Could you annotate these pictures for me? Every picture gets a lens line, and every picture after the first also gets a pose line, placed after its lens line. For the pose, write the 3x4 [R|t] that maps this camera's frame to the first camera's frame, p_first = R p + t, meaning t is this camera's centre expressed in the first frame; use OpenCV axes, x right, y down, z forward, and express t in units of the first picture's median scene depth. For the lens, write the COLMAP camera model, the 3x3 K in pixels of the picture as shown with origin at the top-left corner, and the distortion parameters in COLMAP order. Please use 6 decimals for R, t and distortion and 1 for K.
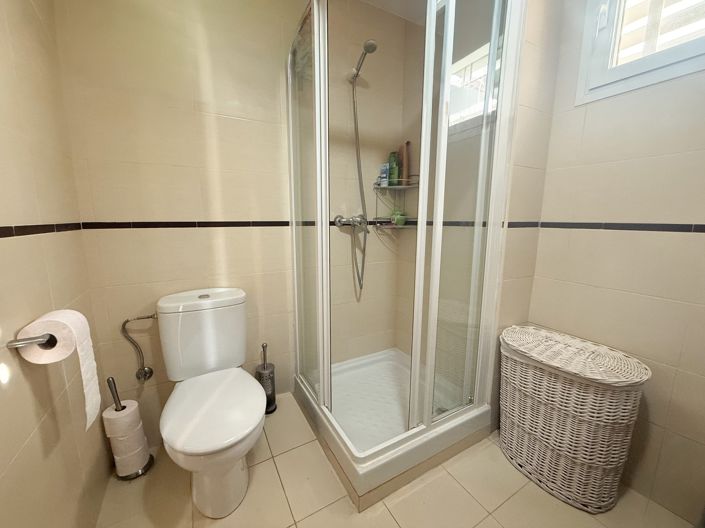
lens RADIAL K [[279.1, 0, 351.6], [0, 279.1, 266.7], [0, 0, 1]] dist [-0.001927, -0.000659]
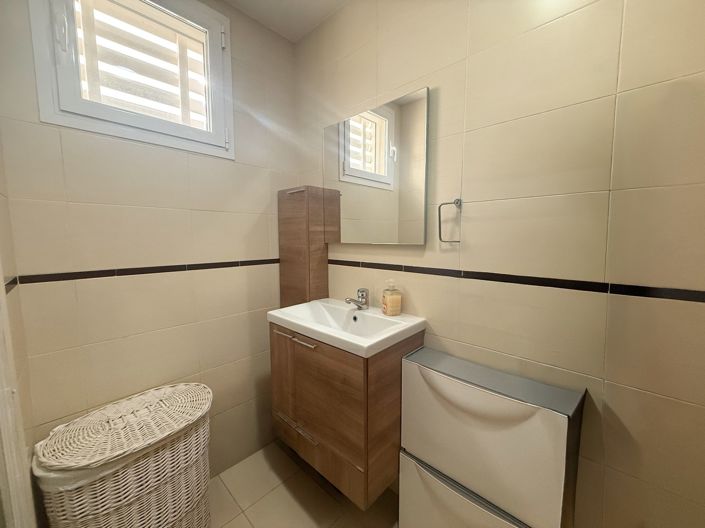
lens RADIAL K [[279.1, 0, 350.7], [0, 279.1, 262.2], [0, 0, 1]] dist [-0.001927, -0.000659]
pose [[-0.299093, -0.094960, 0.949487, -0.208293], [0.155641, 0.976856, 0.146724, -0.200074], [-0.941445, 0.191664, -0.277391, 0.535451]]
